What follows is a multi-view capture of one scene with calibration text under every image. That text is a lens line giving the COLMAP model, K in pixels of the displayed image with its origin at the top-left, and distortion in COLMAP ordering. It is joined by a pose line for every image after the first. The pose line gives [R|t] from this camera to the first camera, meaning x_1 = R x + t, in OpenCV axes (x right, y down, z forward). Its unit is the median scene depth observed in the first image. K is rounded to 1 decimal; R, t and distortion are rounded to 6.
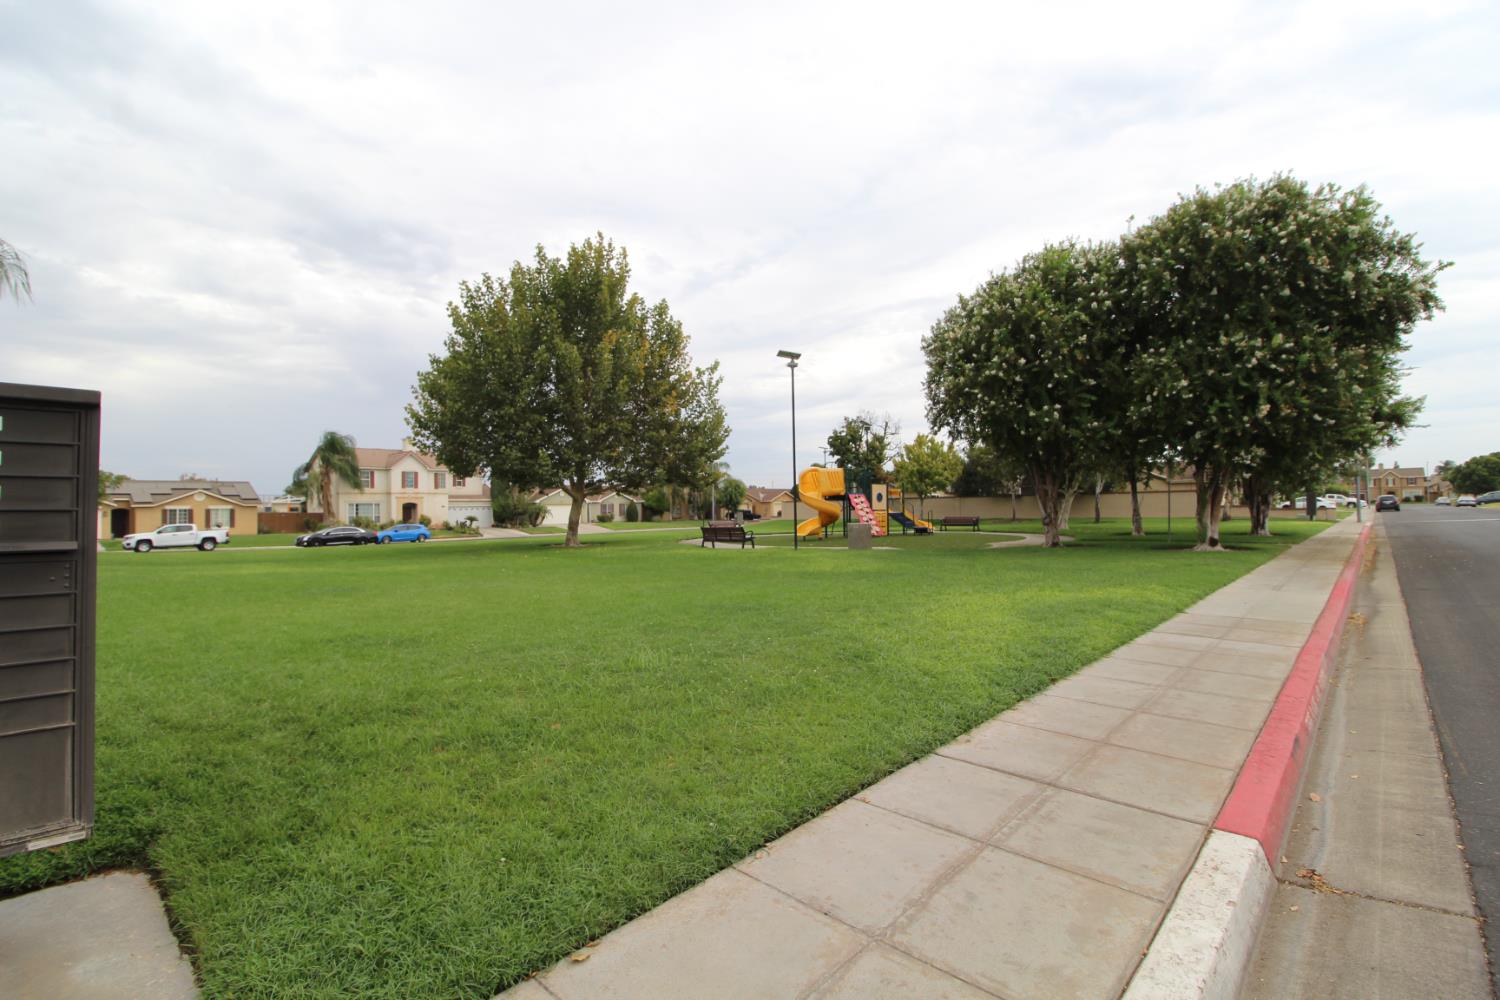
lens RADIAL K [[693.4, 0, 750.0], [0, 693.4, 500.0], [0, 0, 1]] dist [-0.022382, -0.000470]
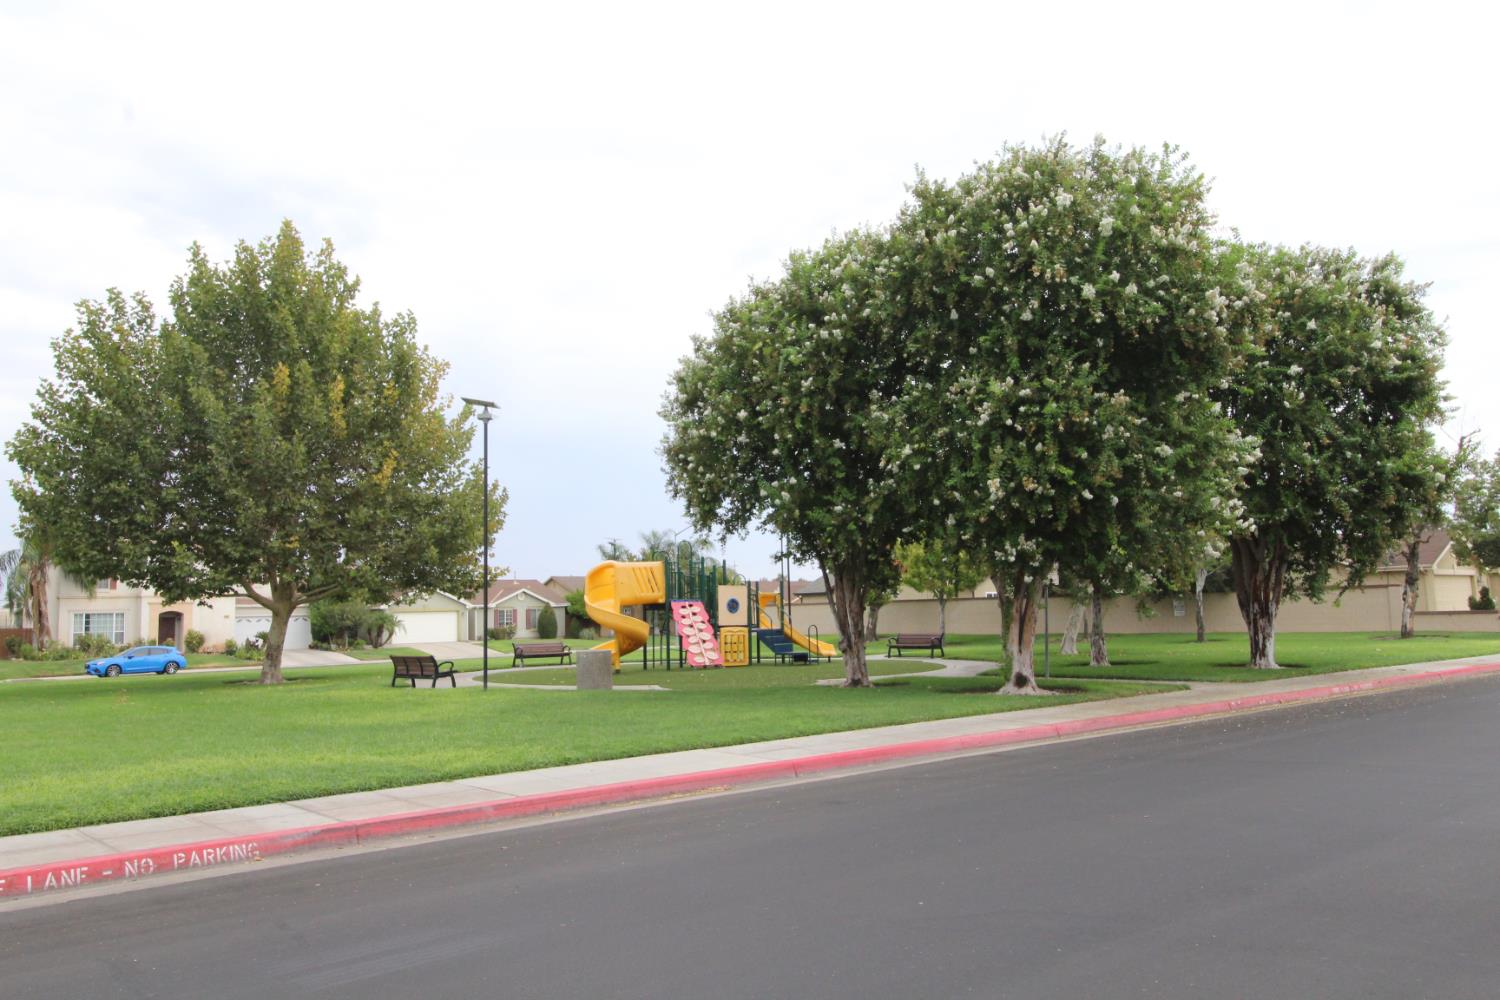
lens RADIAL K [[1178.7, 0, 750.0], [0, 1178.7, 500.0], [0, 0, 1]] dist [0.029062, -0.040409]
pose [[0.995901, -0.014870, -0.089224, 0.315641], [0.007597, 0.996660, -0.081308, -0.012989], [0.090135, 0.080297, 0.992687, -0.096500]]
